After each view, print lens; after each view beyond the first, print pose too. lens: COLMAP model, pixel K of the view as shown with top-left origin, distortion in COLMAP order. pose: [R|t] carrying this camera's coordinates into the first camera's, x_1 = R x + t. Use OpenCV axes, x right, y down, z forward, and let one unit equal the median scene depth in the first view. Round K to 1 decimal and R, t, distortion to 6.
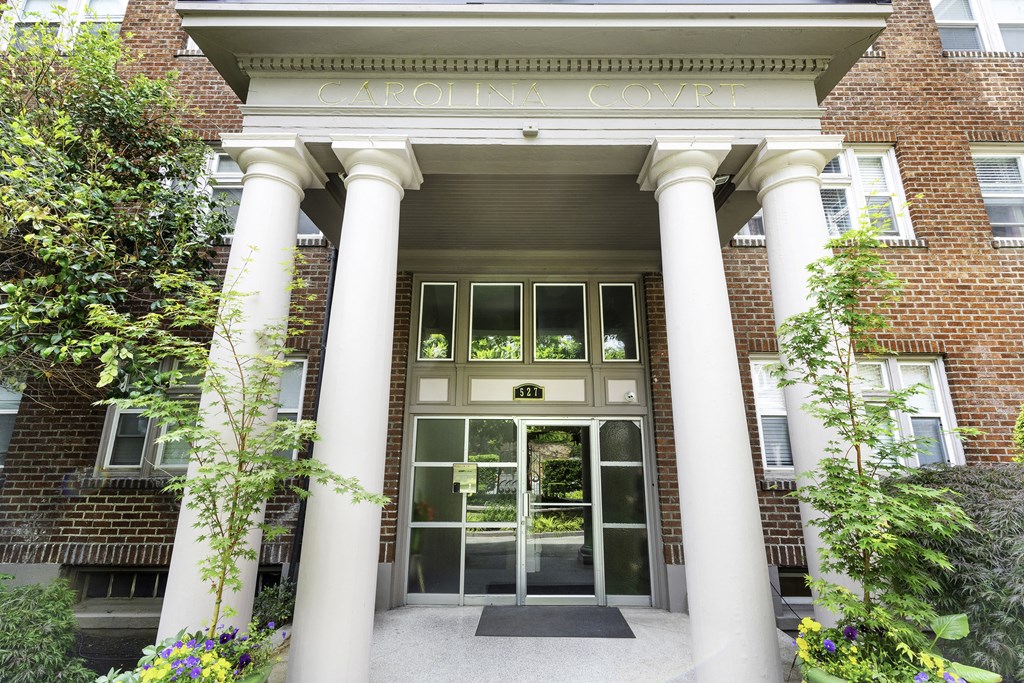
lens RADIAL K [[462.0, 0, 517.6], [0, 462.0, 342.0], [0, 0, 1]] dist [0.002242, 0.000535]
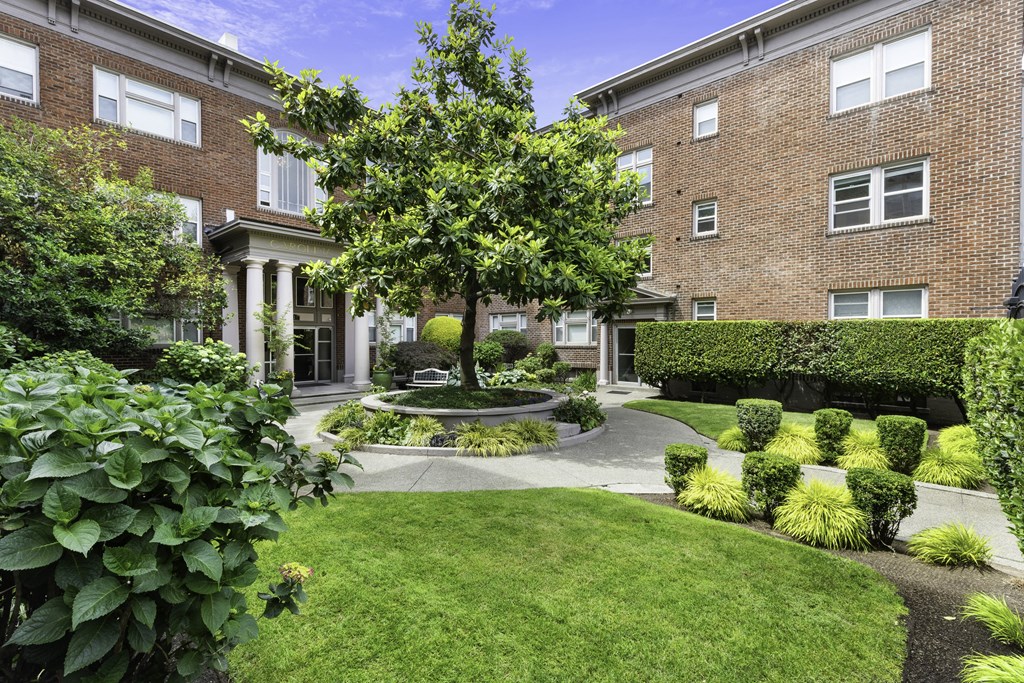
lens RADIAL K [[462.0, 0, 517.6], [0, 462.0, 342.0], [0, 0, 1]] dist [0.002242, 0.000535]
pose [[0.669537, -0.008767, 0.742727, -1.185374], [-0.185381, 0.966315, 0.178519, -0.515068], [-0.719274, -0.257212, 0.645358, -1.889976]]
